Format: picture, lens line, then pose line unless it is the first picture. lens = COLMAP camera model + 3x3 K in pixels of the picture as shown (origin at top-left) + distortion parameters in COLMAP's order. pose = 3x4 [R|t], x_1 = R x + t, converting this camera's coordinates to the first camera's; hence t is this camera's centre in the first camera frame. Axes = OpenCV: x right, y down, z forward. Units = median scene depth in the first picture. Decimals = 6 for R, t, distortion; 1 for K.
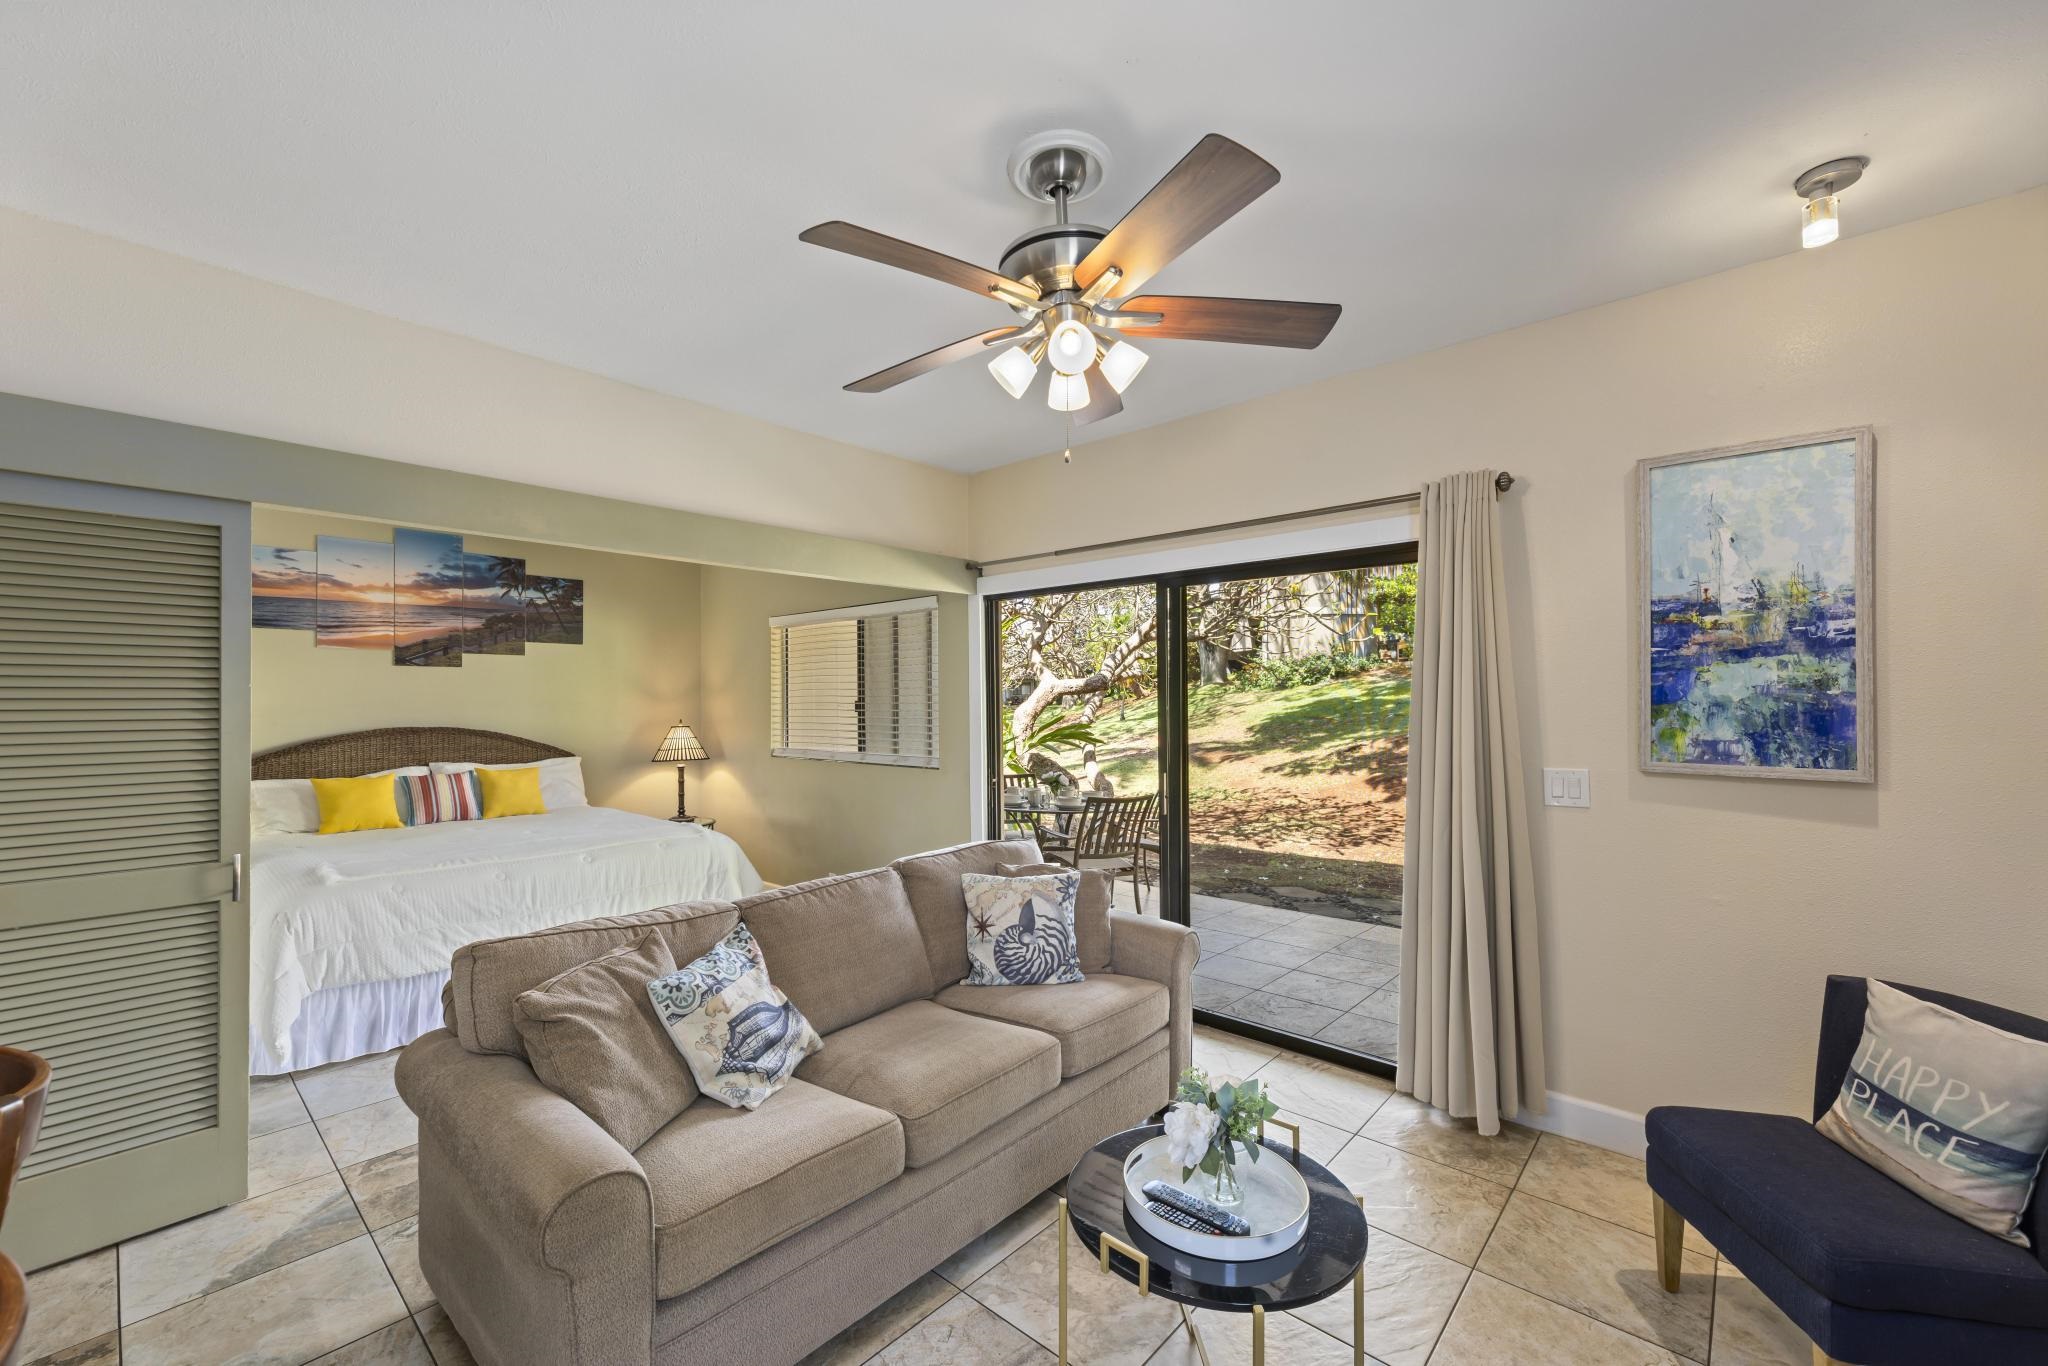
lens RADIAL K [[830.3, 0, 1015.8], [0, 830.3, 687.6], [0, 0, 1]] dist [0.001711, 0.000366]
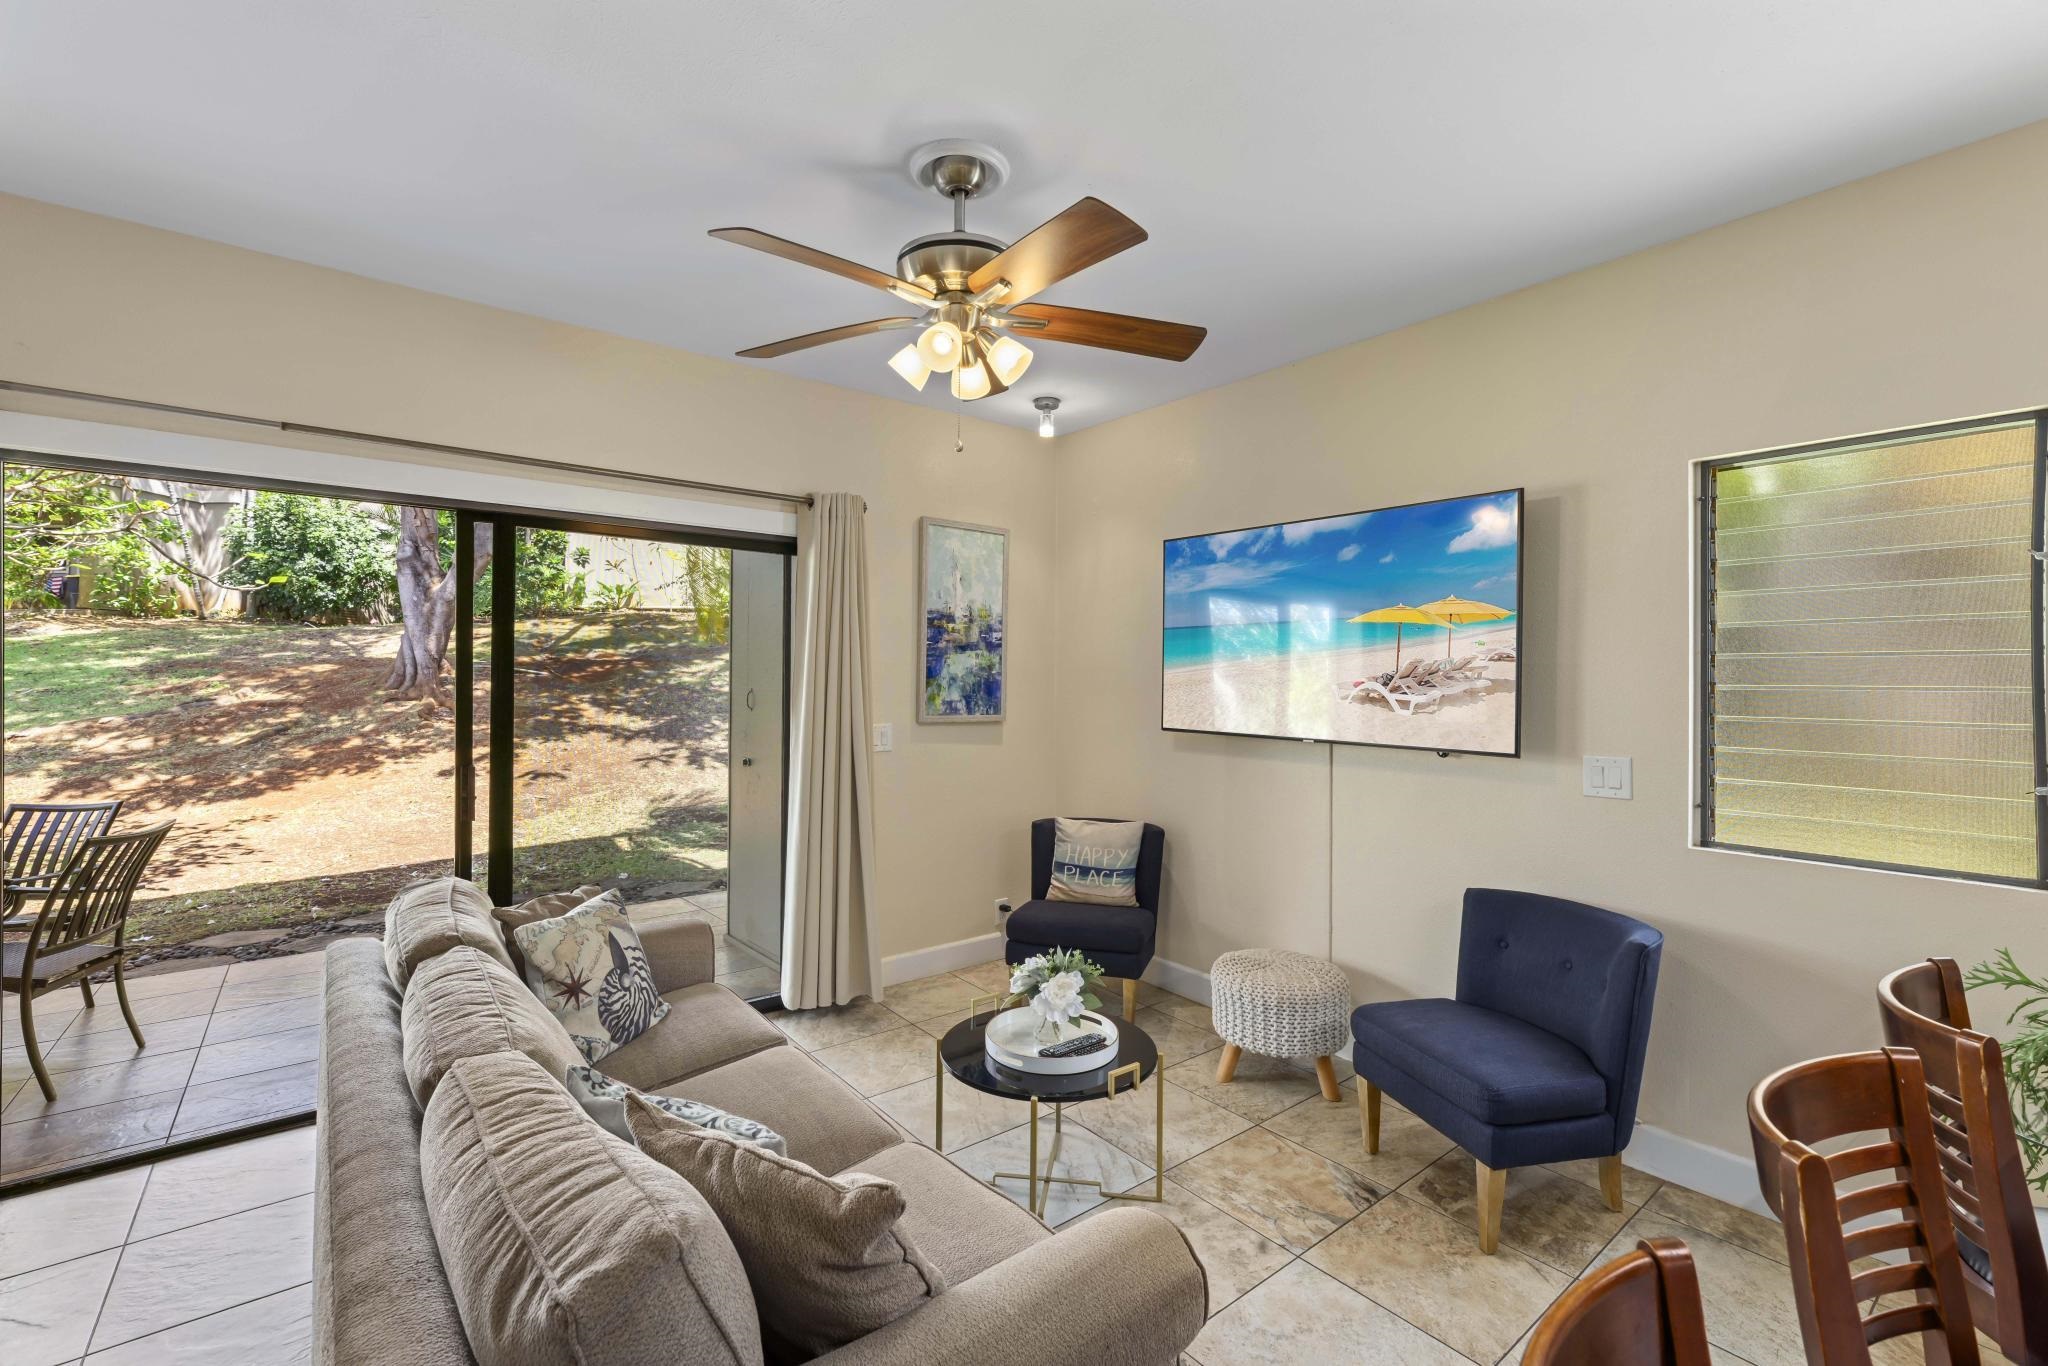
lens RADIAL K [[875.6, 0, 1027.9], [0, 875.6, 674.3], [0, 0, 1]] dist [-0.001353, -0.000166]
pose [[0.148031, 0.012266, 0.988907, -0.841574], [-0.021510, 0.999726, -0.009180, 0.024790], [-0.988749, -0.019913, 0.148255, 0.606603]]
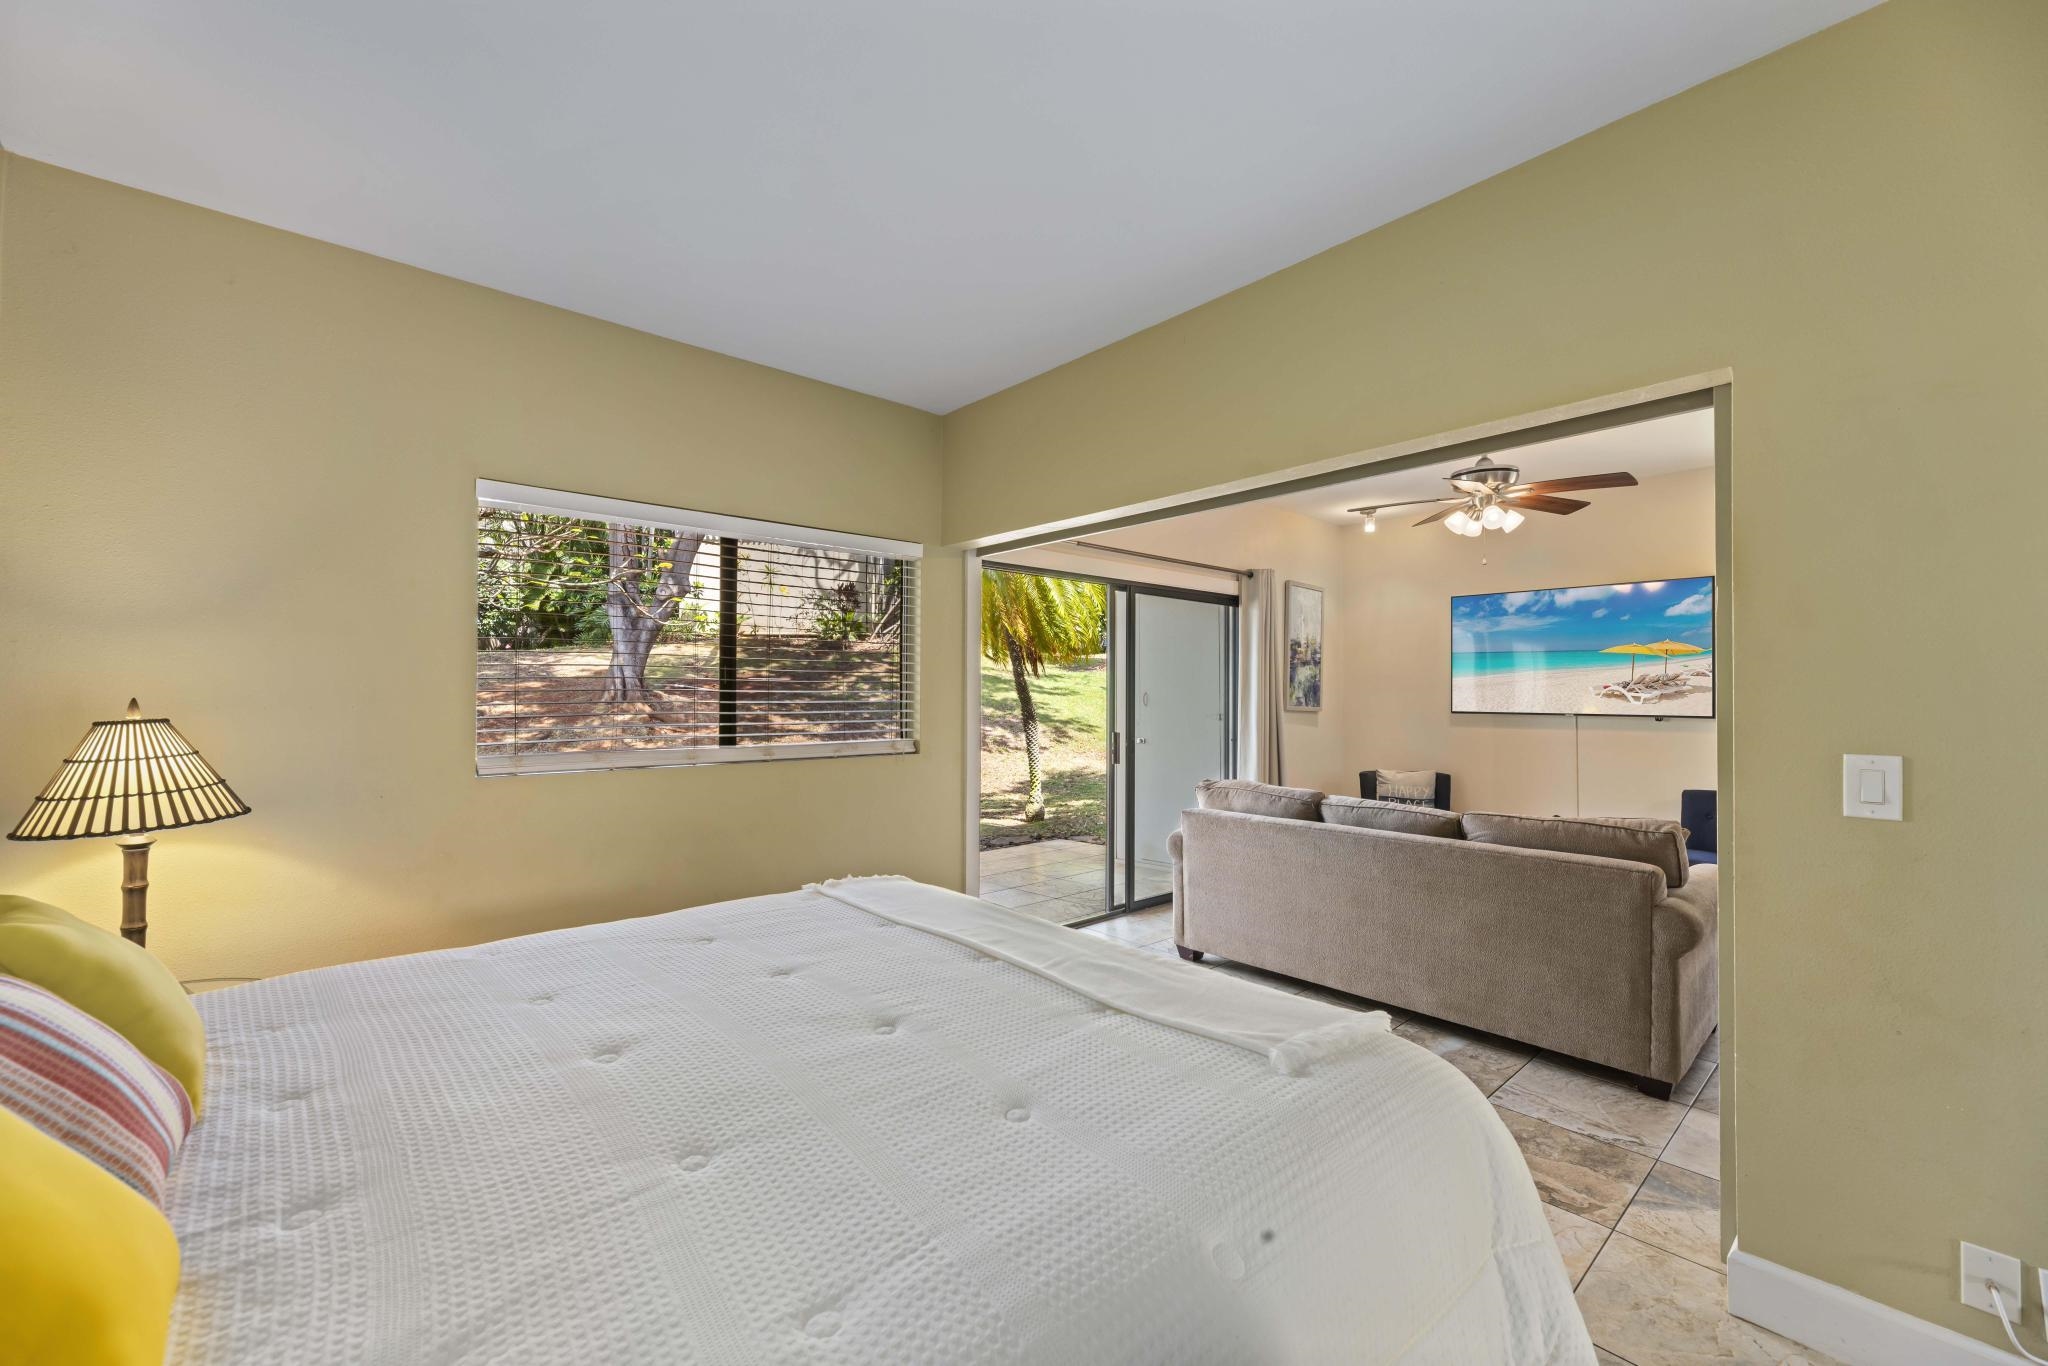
lens RADIAL K [[830.3, 0, 1015.8], [0, 830.3, 687.6], [0, 0, 1]] dist [0.001711, 0.000366]
pose [[0.105301, 0.005309, 0.994426, -1.814109], [-0.027403, 0.999622, -0.002435, 0.065216], [-0.994063, -0.026994, 0.105407, 1.617643]]
